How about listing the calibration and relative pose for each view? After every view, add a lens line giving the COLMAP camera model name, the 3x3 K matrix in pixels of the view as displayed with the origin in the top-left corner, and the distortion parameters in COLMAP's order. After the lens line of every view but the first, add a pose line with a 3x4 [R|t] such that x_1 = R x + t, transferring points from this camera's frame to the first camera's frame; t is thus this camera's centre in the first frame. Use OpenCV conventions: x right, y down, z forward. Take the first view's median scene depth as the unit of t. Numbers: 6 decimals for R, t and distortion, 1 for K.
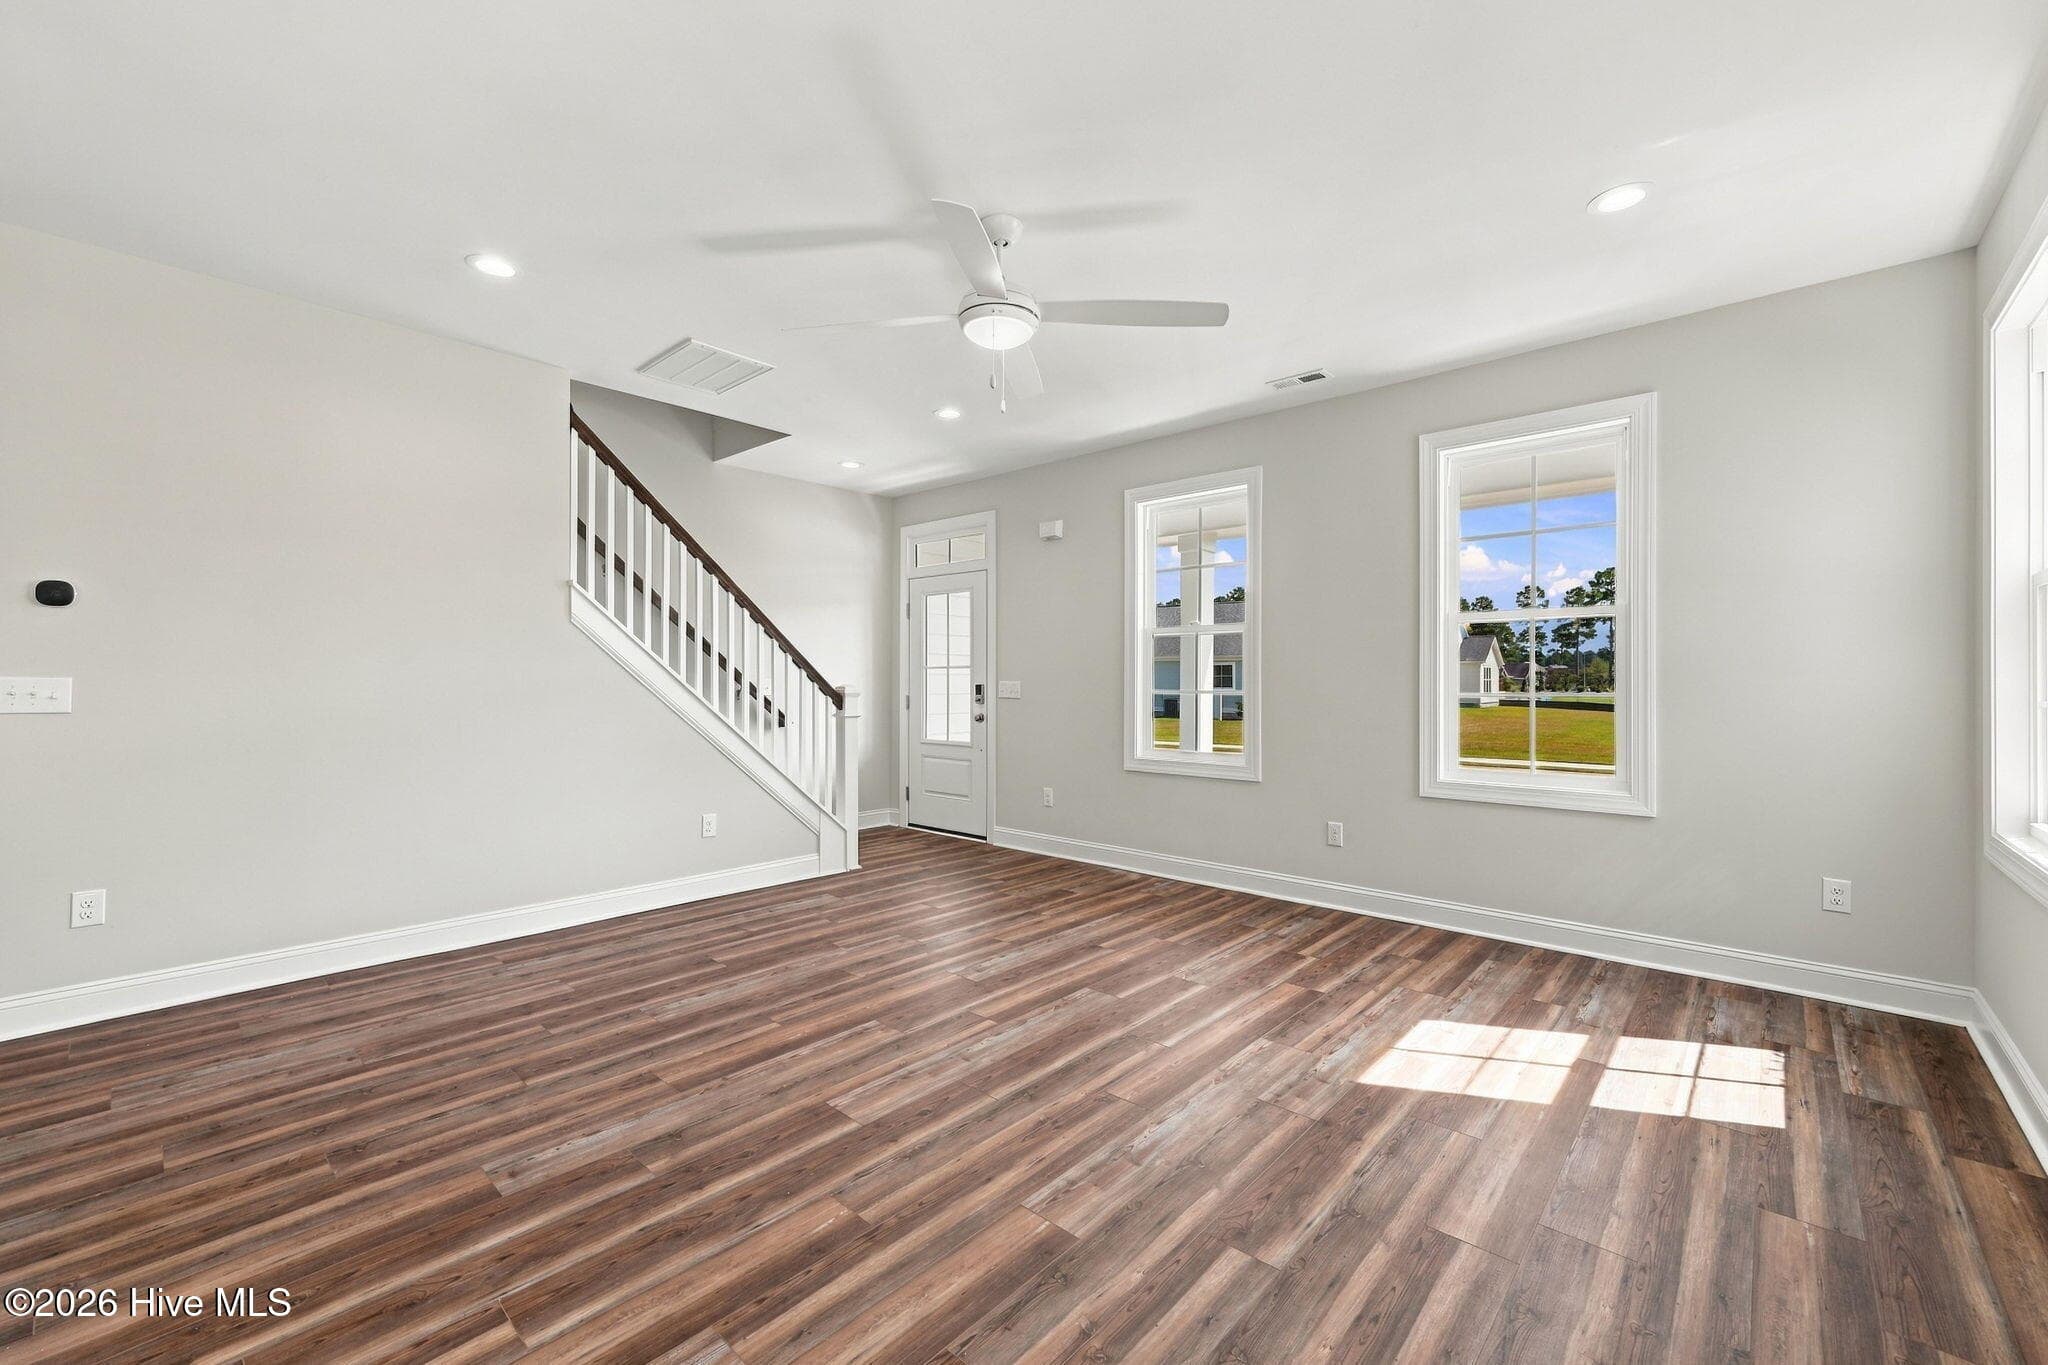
lens RADIAL K [[830.4, 0, 1022.9], [0, 830.4, 679.6], [0, 0, 1]] dist [0.000544, -0.000156]
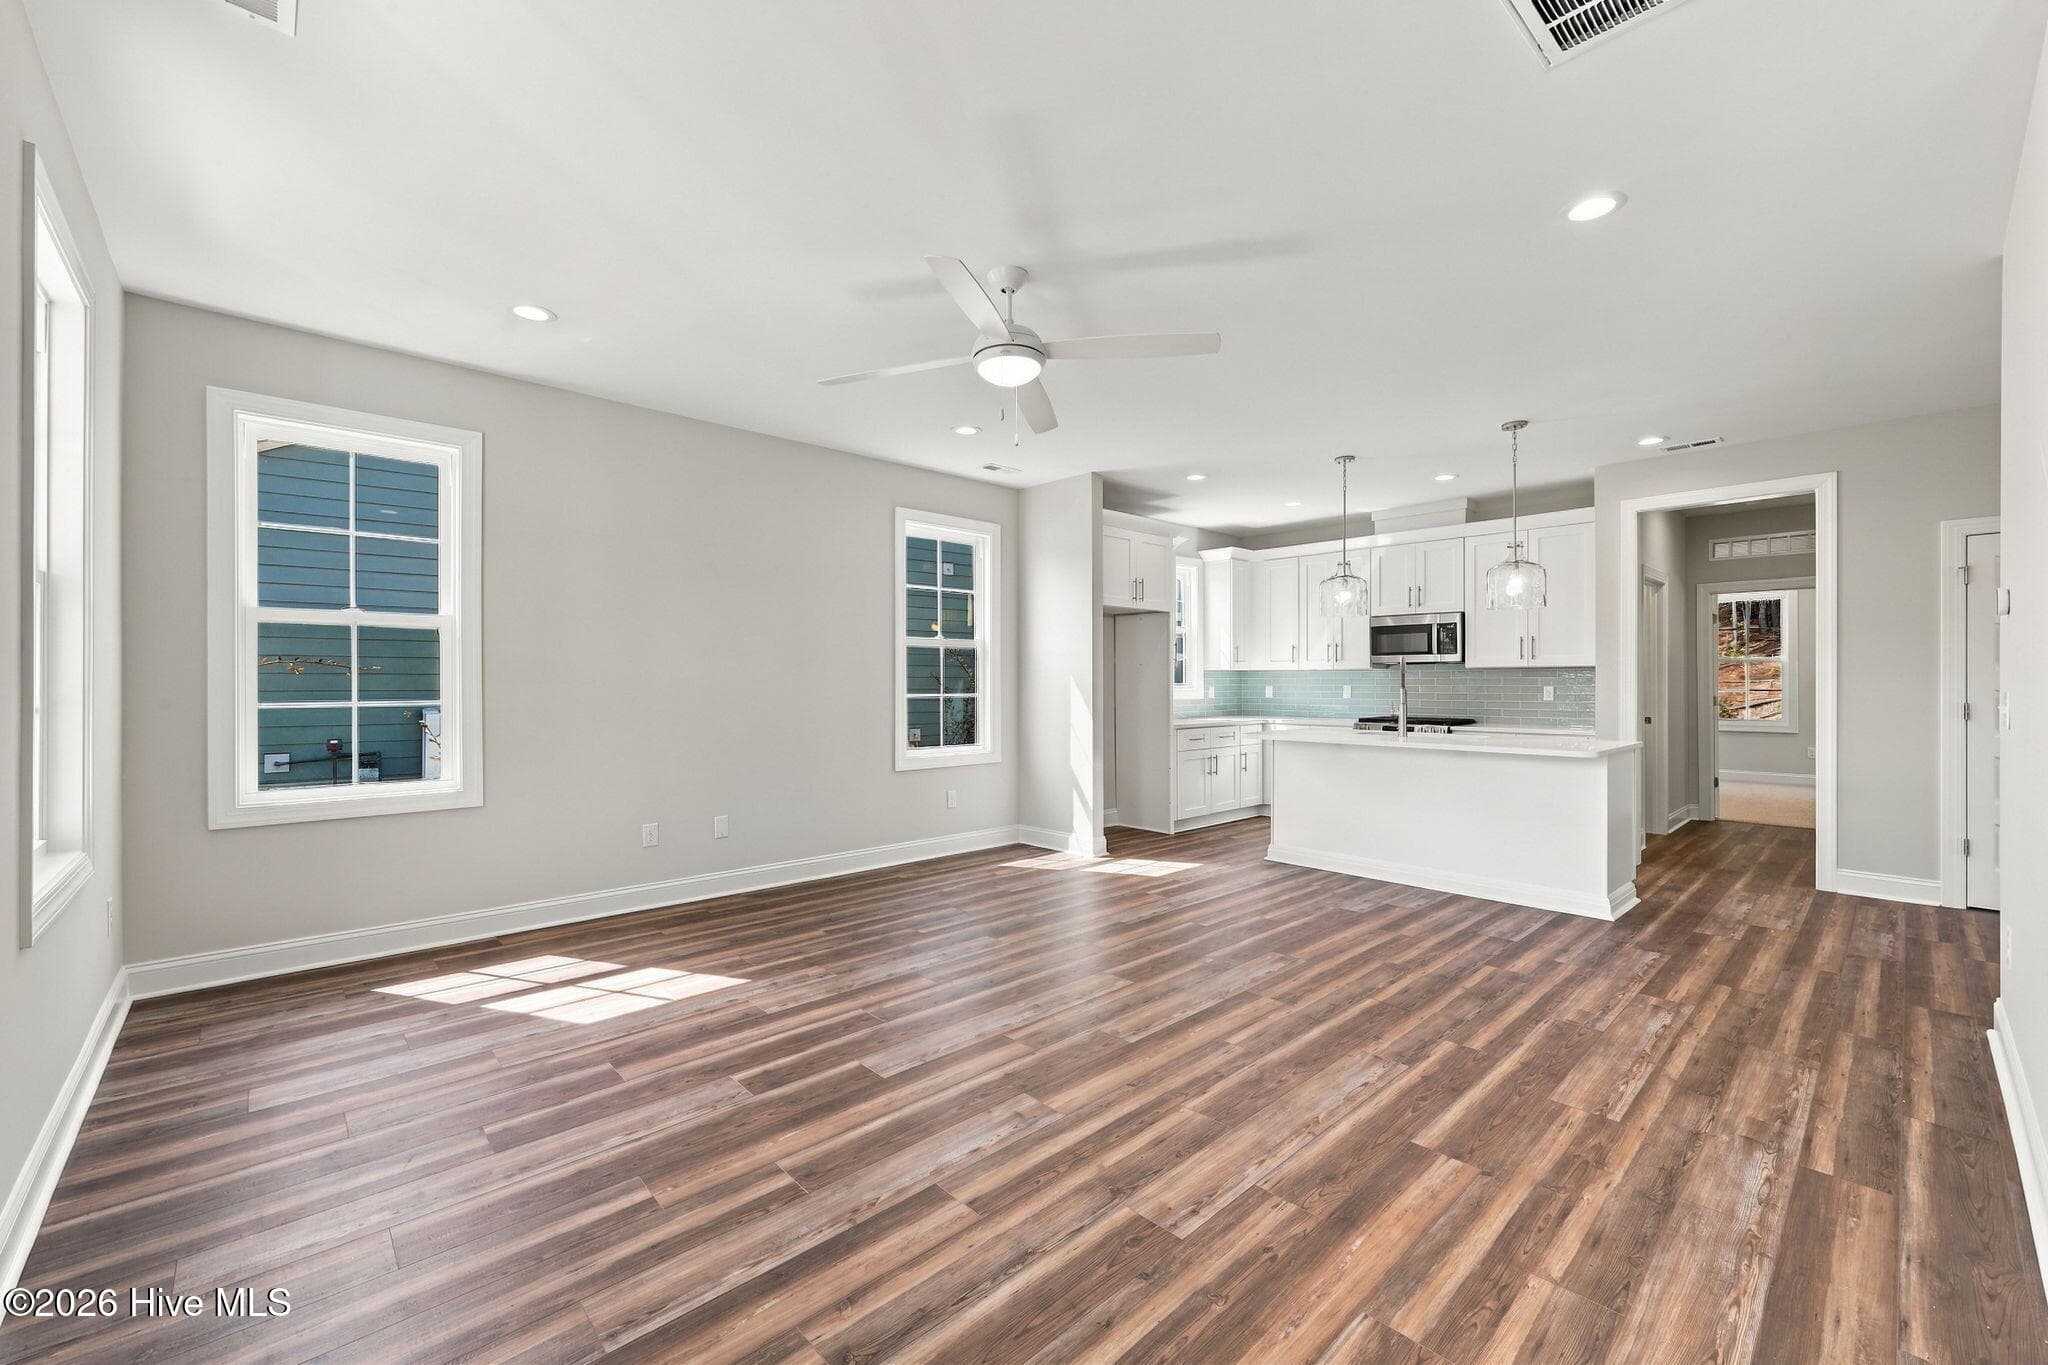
lens RADIAL K [[830.4, 0, 1025.7], [0, 830.4, 684.5], [0, 0, 1]] dist [0.000544, -0.000156]
pose [[-0.996302, -0.003341, 0.085851, -0.146833], [-0.003741, 0.999983, -0.004492, -0.000117], [-0.085834, -0.004797, -0.996298, 2.102670]]
